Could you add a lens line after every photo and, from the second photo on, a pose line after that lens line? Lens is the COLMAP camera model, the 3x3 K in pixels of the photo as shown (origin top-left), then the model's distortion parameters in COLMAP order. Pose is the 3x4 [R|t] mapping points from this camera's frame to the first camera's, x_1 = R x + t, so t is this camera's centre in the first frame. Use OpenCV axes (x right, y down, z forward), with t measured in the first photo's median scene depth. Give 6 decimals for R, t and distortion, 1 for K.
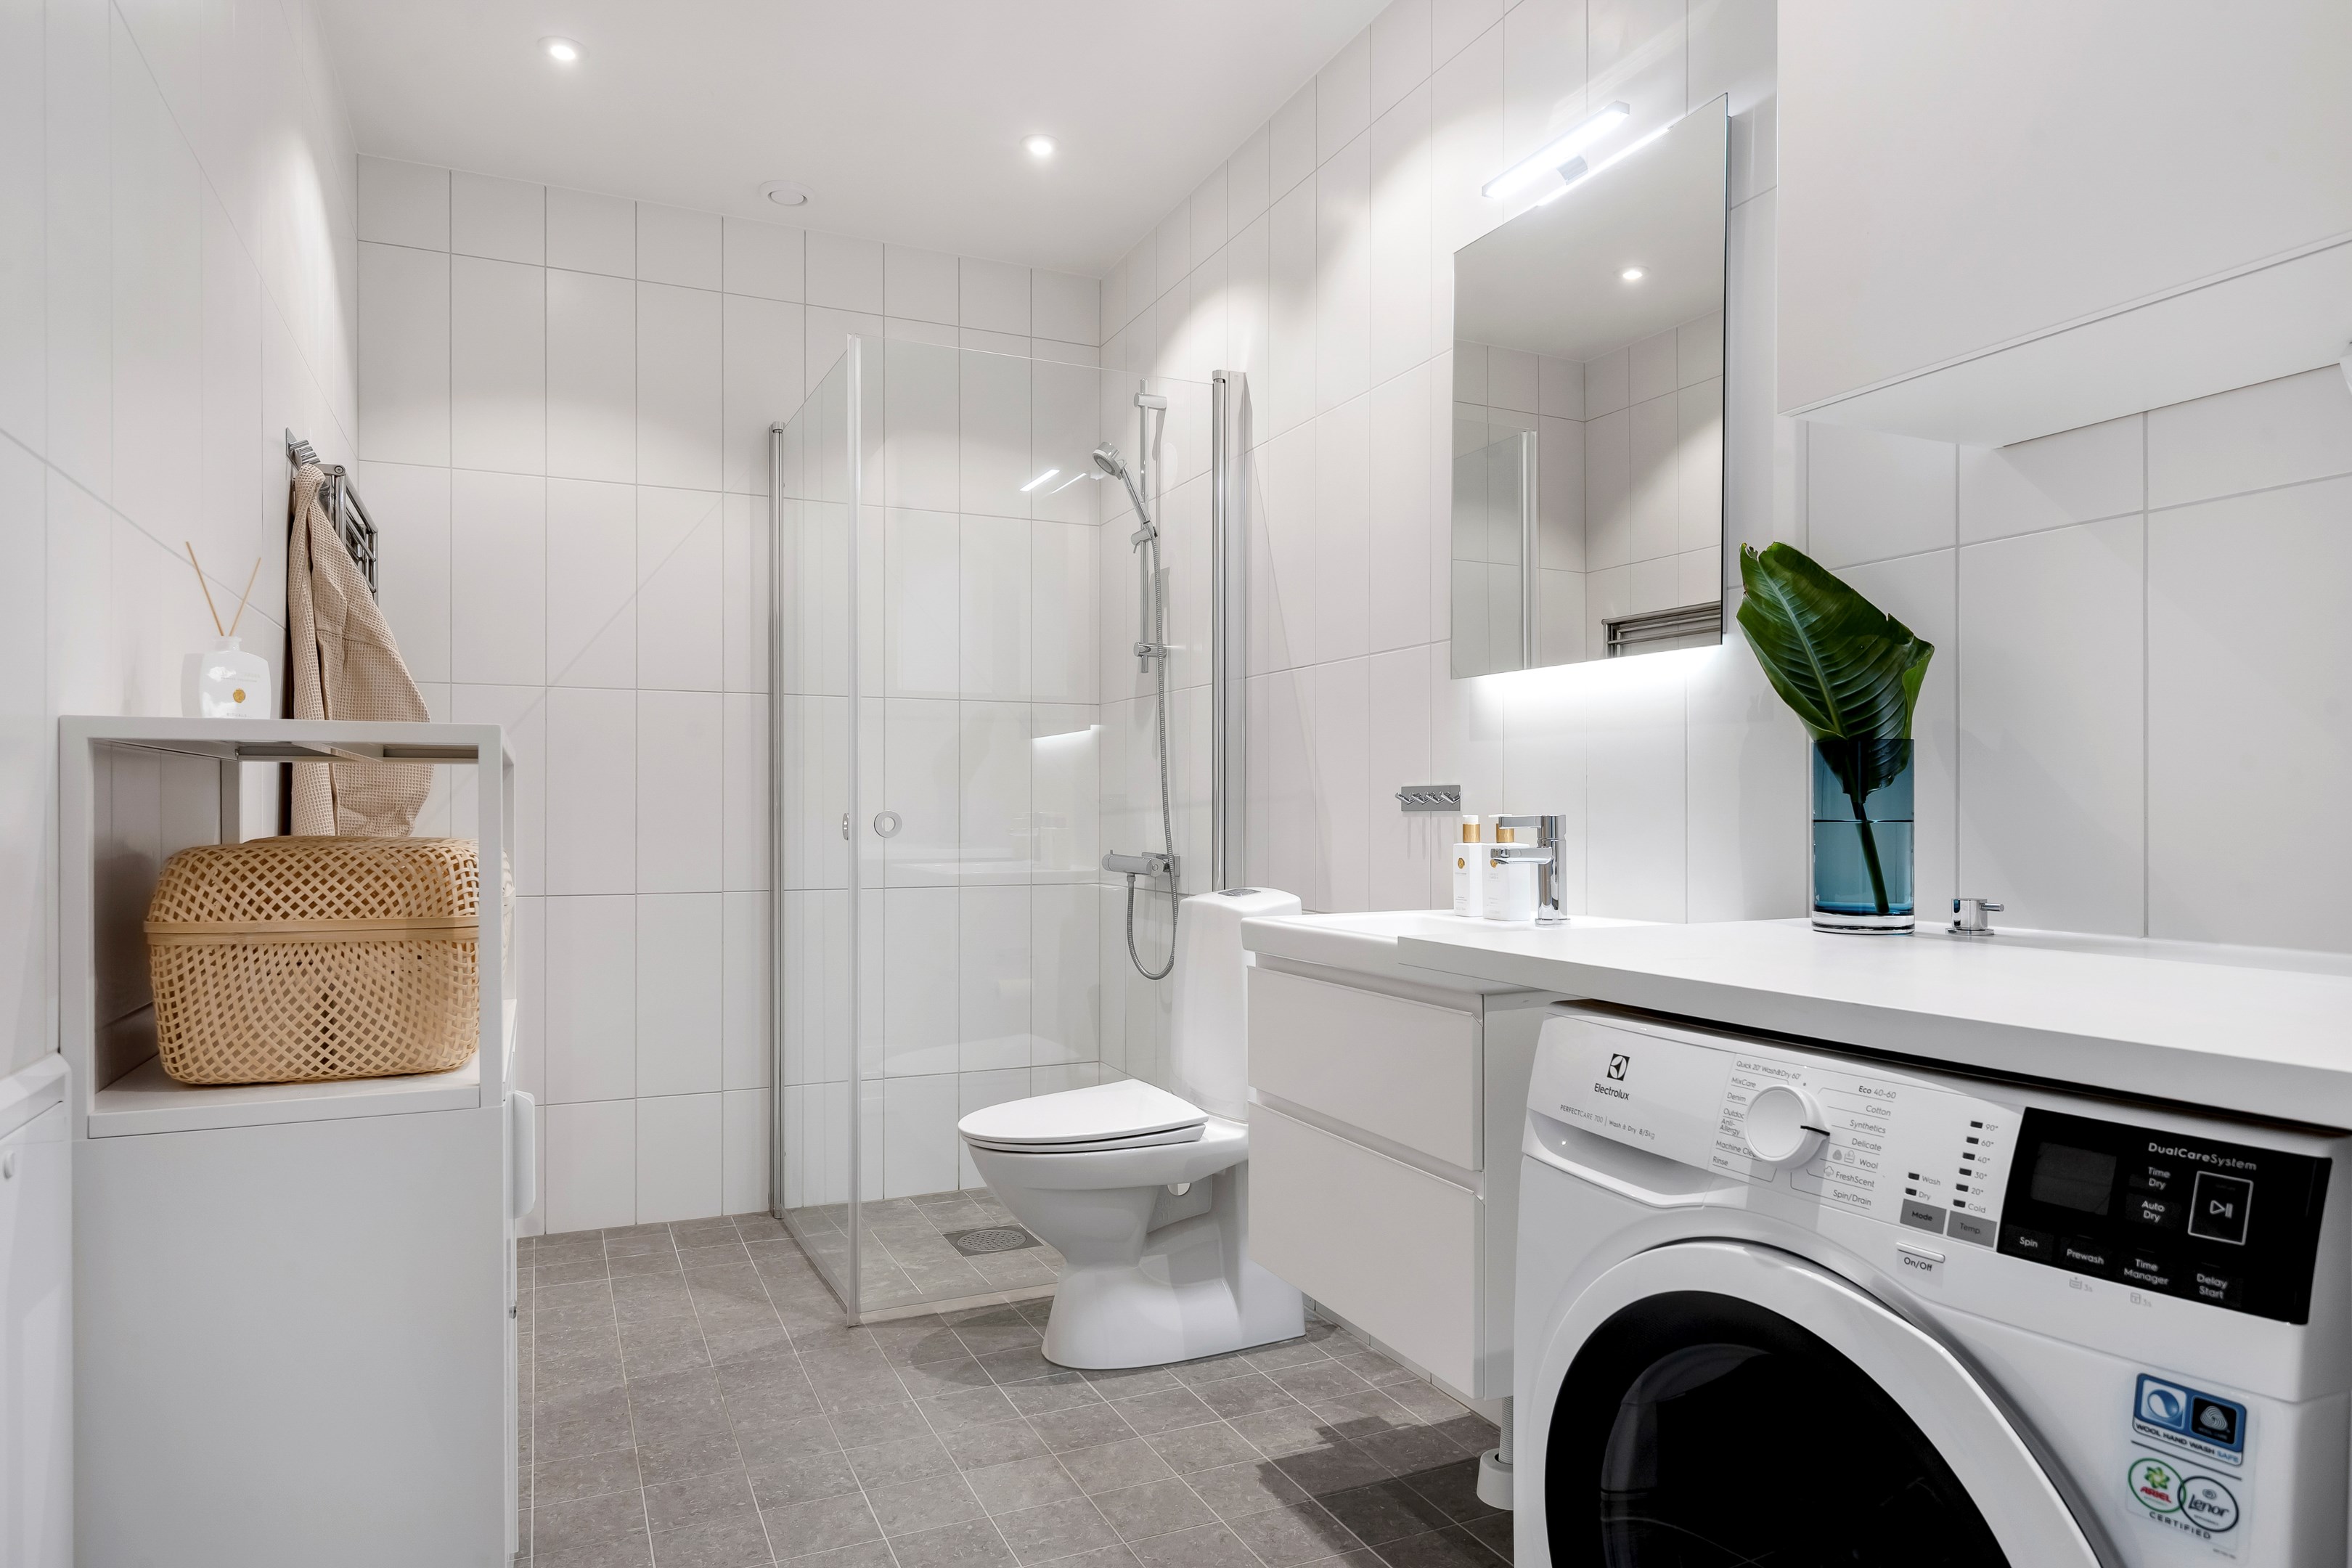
lens RADIAL K [[1414.0, 0, 1178.0], [0, 1414.0, 777.0], [0, 0, 1]] dist [0.002824, -0.005425]
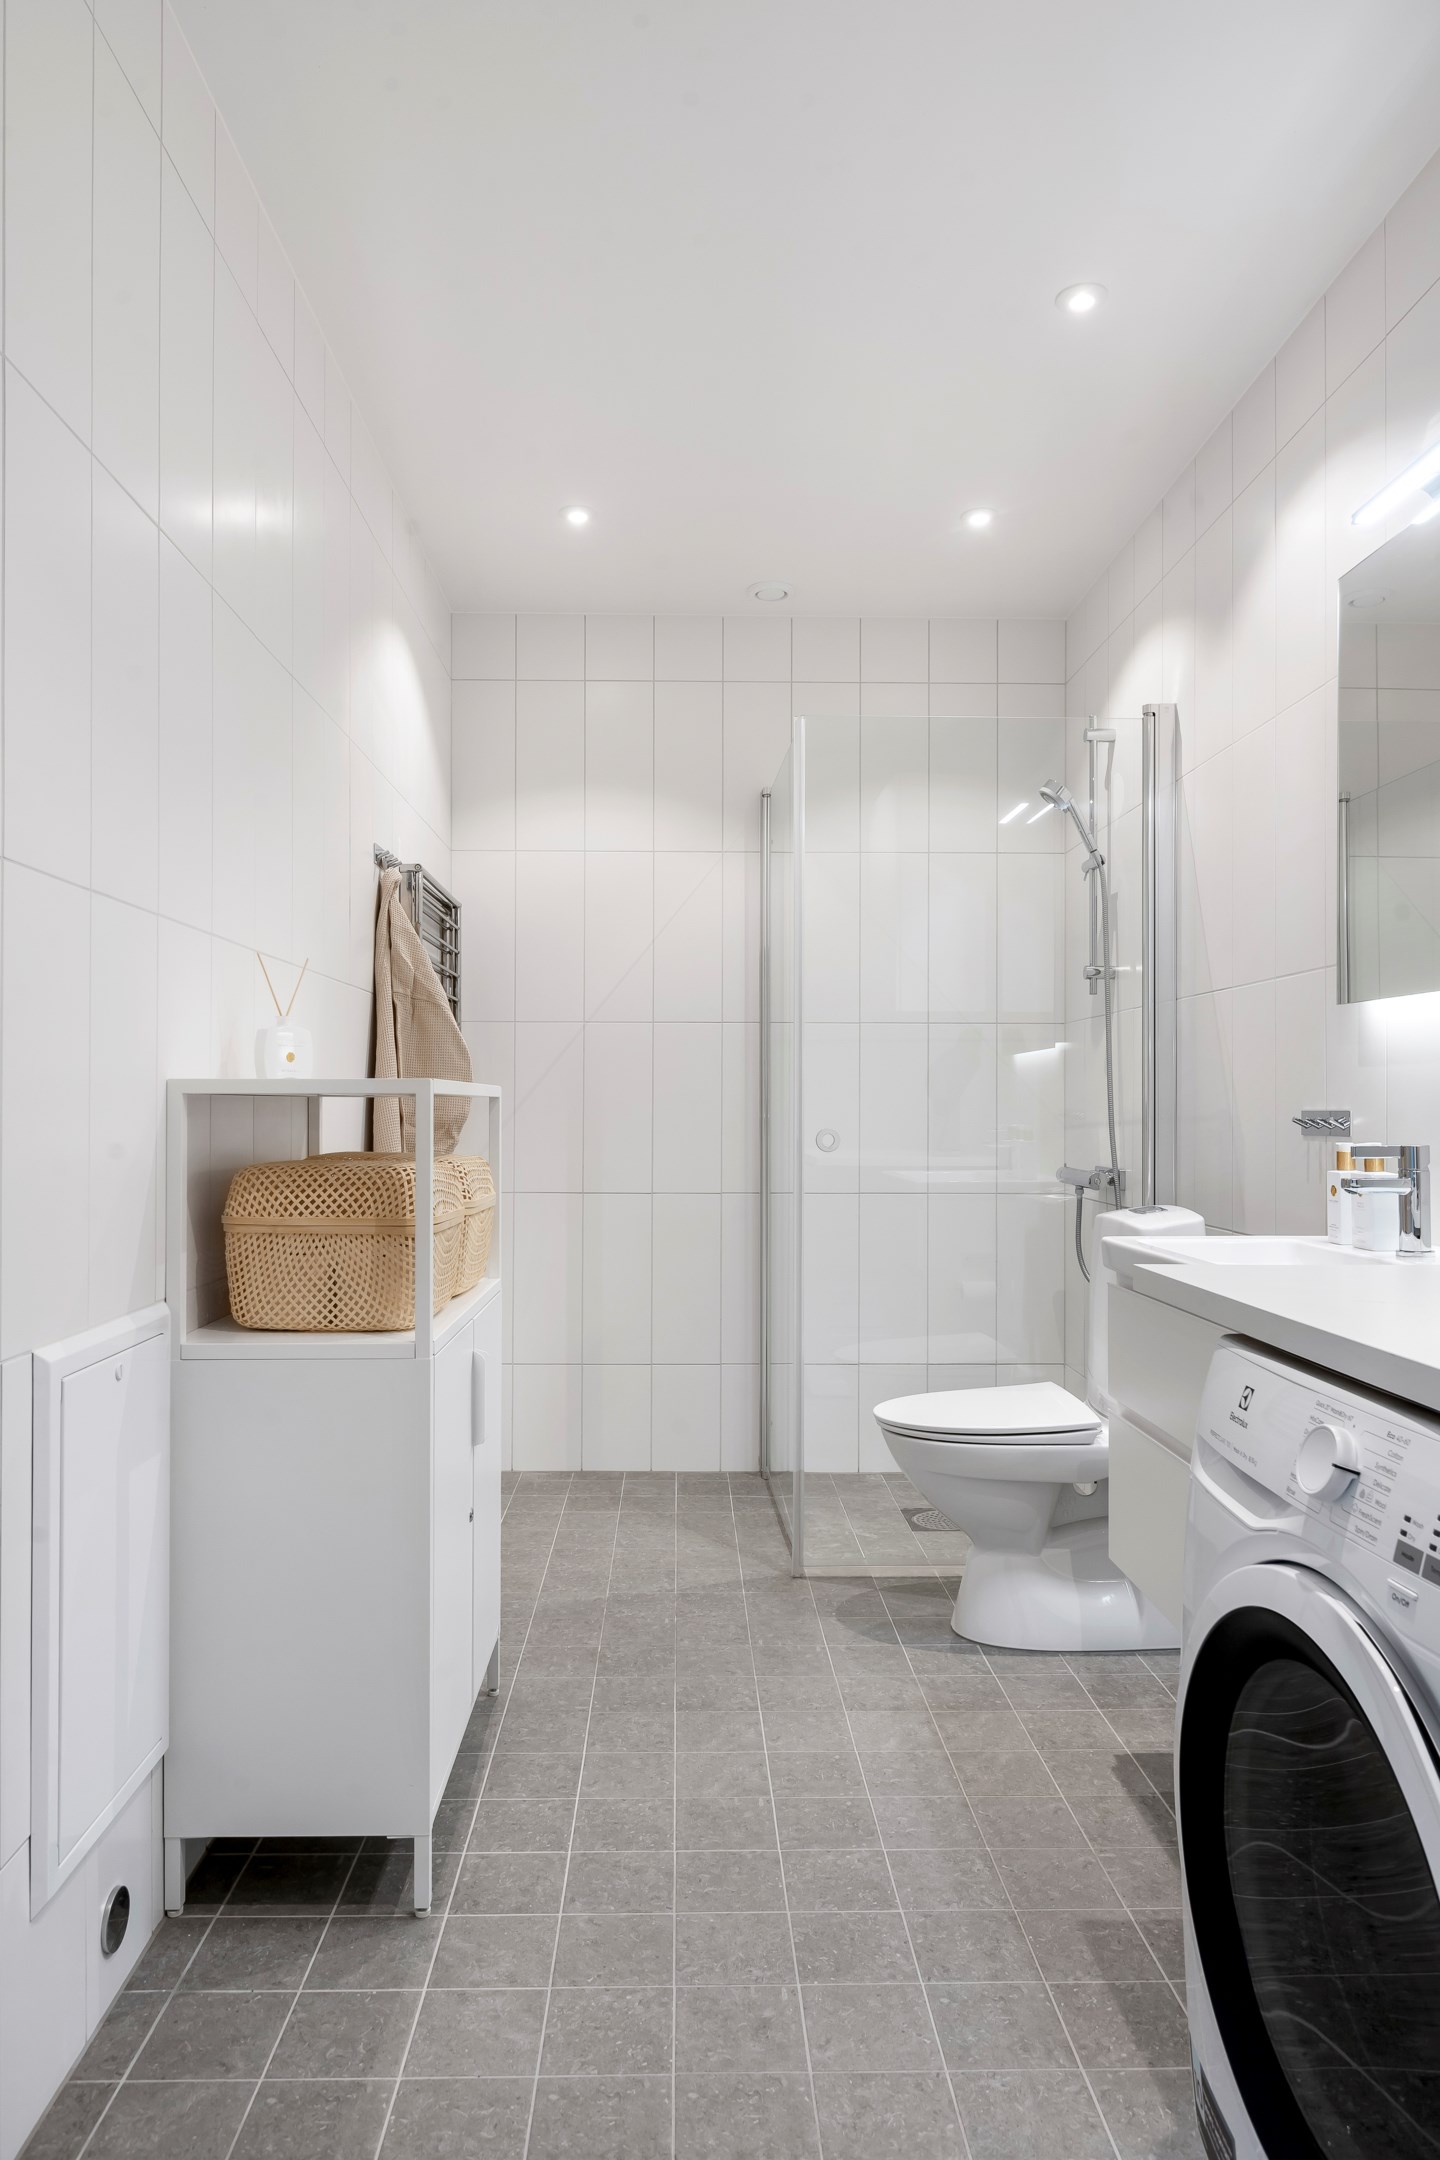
lens RADIAL K [[1370.7, 0, 714.7], [0, 1370.7, 1048.4], [0, 0, 1]] dist [0.003350, -0.001374]
pose [[0.918311, -0.014896, -0.395579, 0.175558], [0.007410, 0.999763, -0.020447, -0.022008], [0.395790, 0.015845, 0.918204, -0.065021]]
